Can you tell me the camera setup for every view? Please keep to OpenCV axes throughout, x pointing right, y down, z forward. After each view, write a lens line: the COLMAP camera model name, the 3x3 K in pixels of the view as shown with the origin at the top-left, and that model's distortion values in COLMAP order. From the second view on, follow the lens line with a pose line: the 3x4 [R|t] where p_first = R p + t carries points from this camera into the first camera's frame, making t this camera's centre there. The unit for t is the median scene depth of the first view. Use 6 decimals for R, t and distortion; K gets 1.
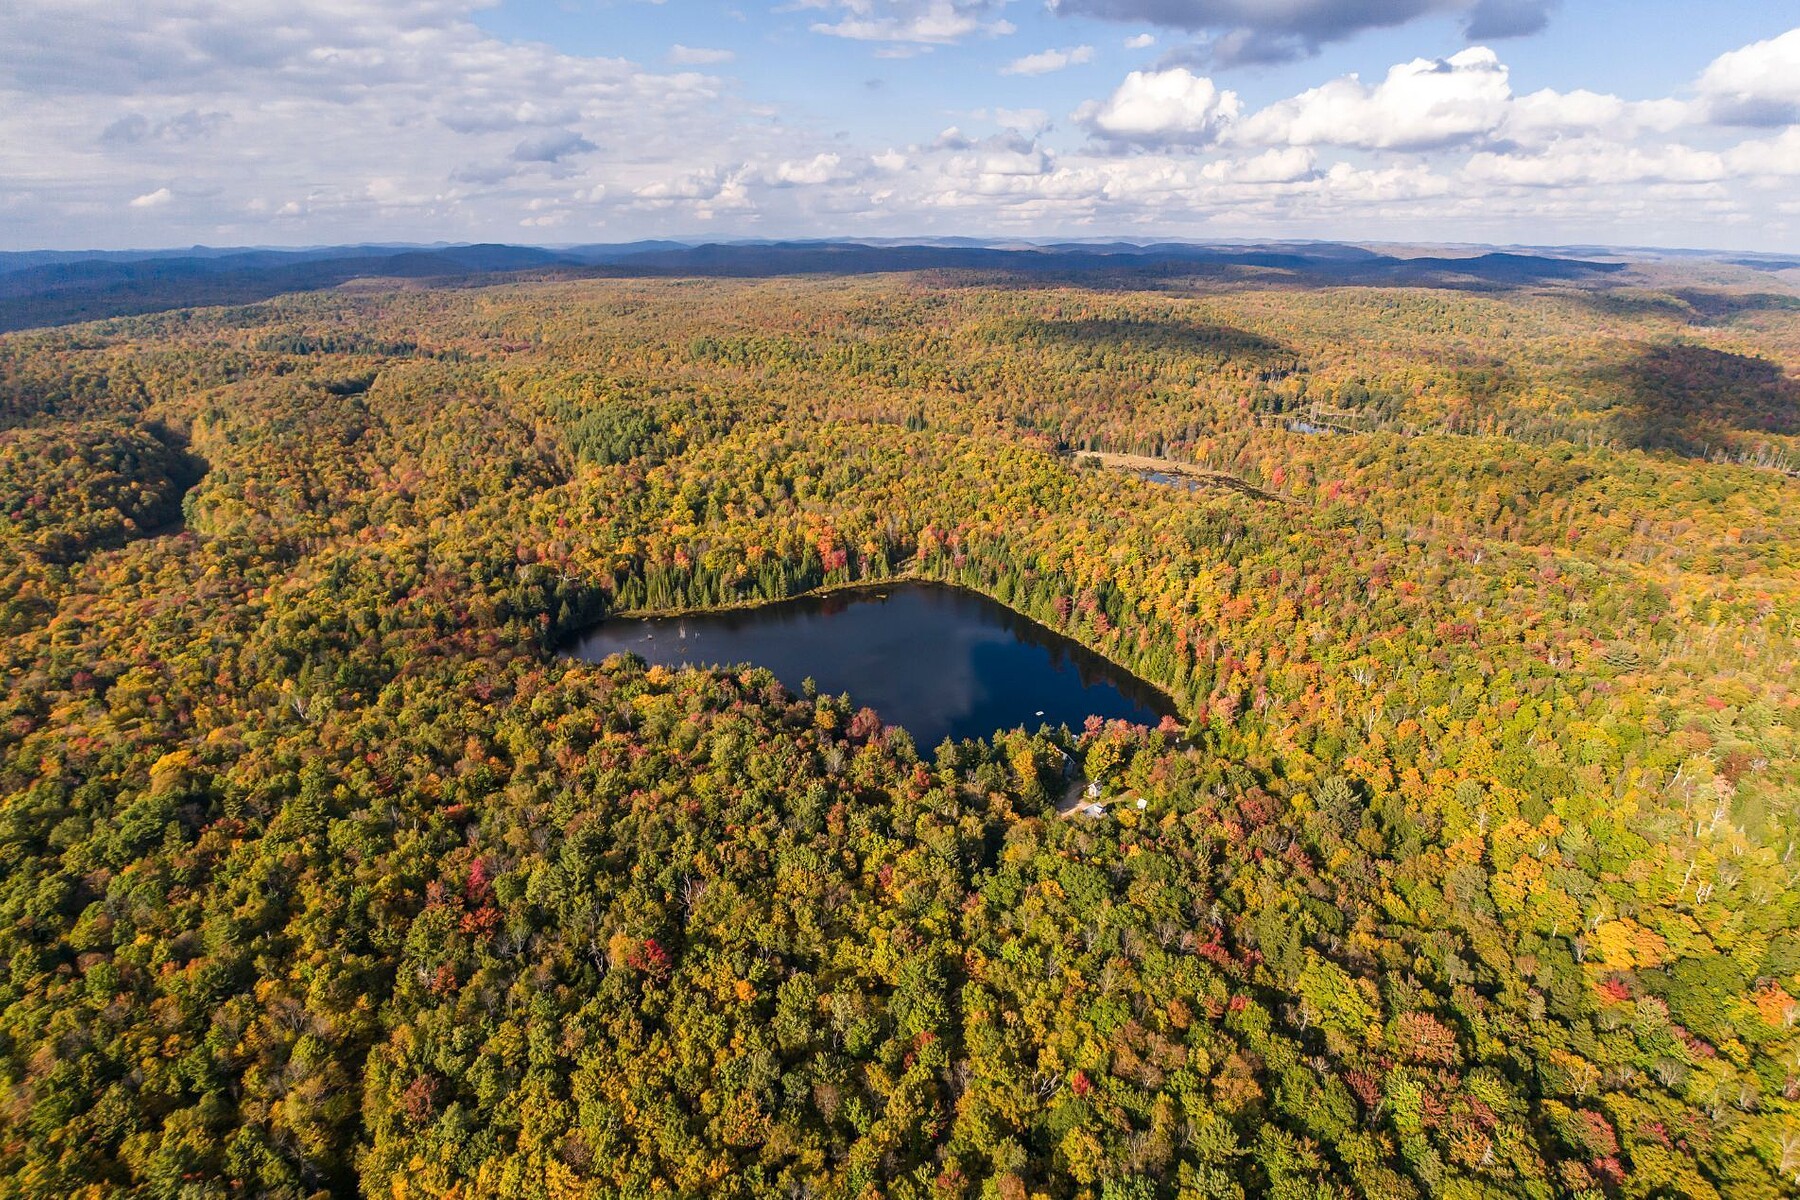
lens RADIAL K [[995.0, 0, 900.0], [0, 995.0, 600.0], [0, 0, 1]] dist [-0.013554, -0.001435]
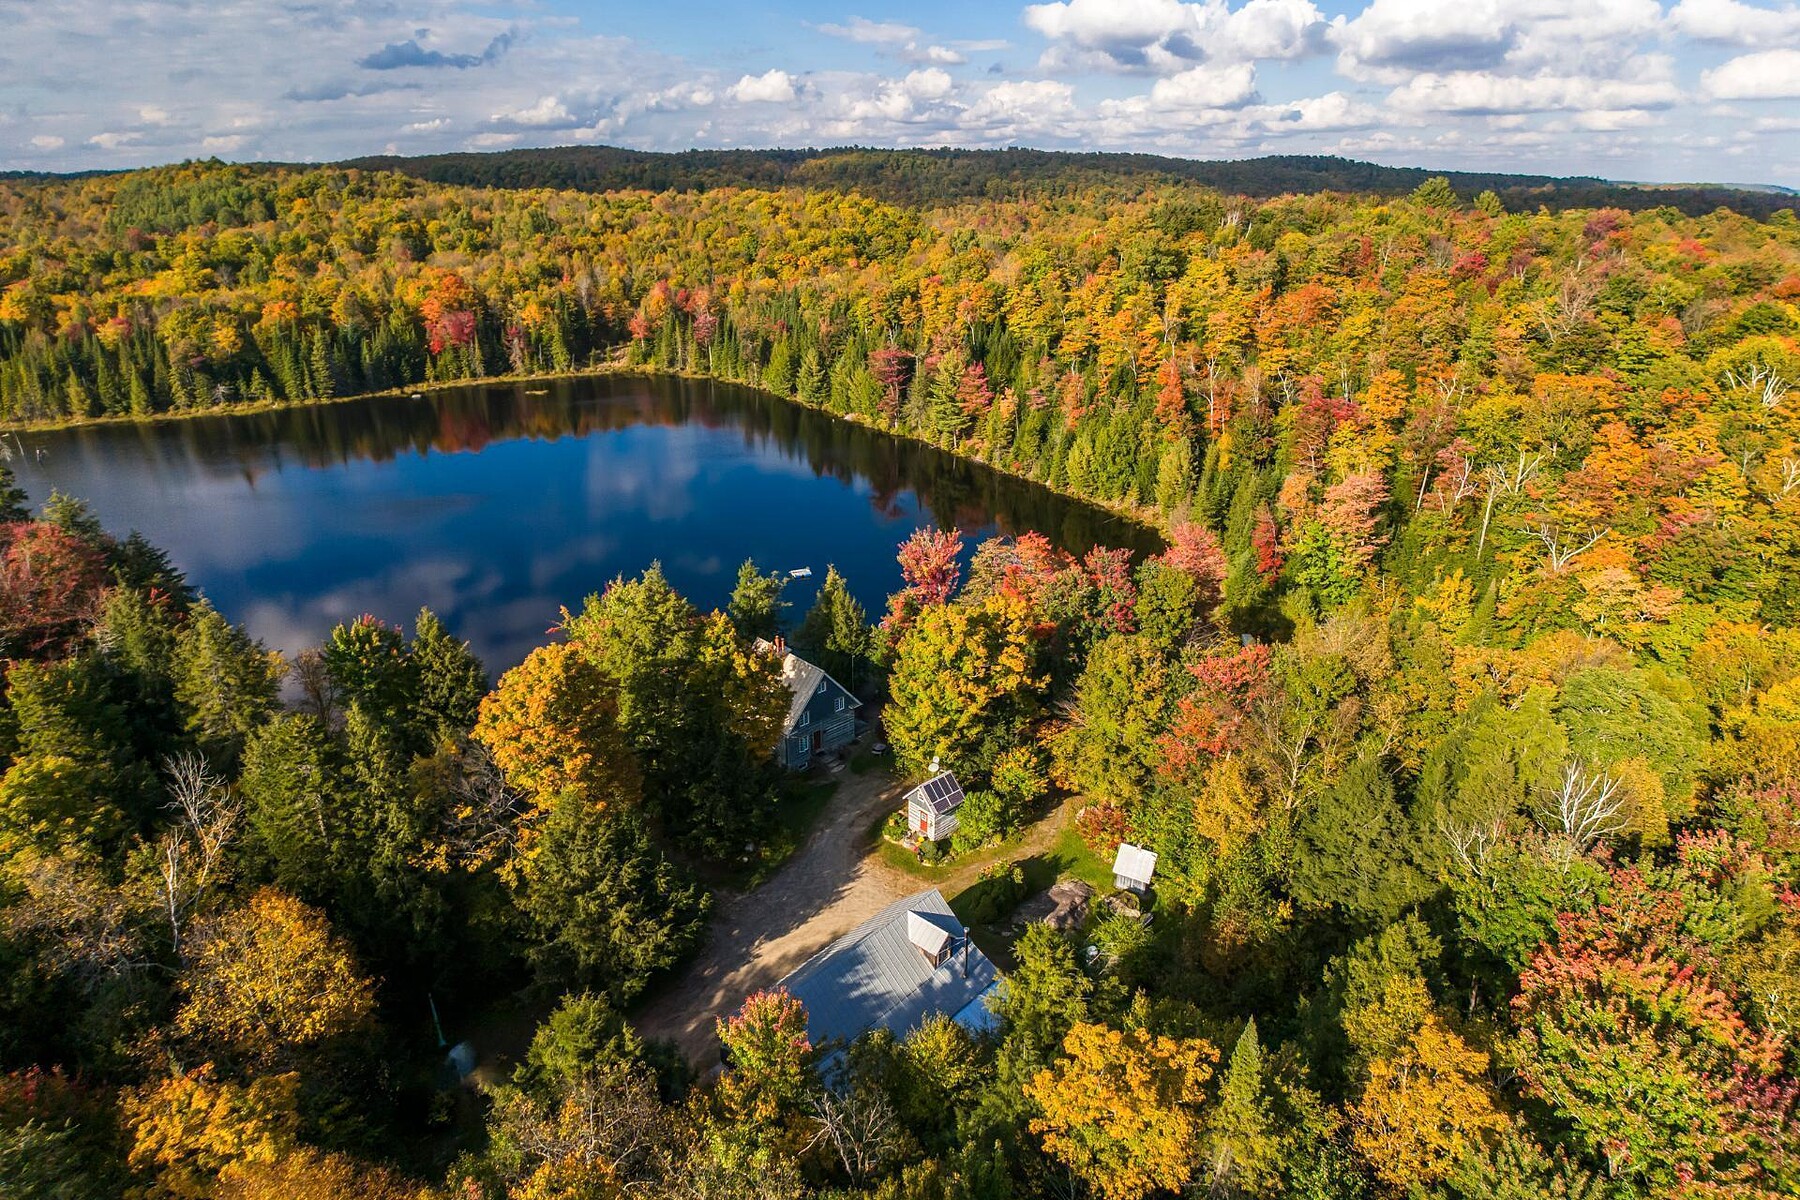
lens RADIAL K [[959.8, 0, 861.3], [0, 959.8, 589.8], [0, 0, 1]] dist [-0.044302, -0.000376]
pose [[0.997814, -0.041153, 0.051702, 0.128012], [0.039887, 0.998884, 0.025293, 0.099314], [-0.052685, -0.023176, 0.998342, 0.582676]]
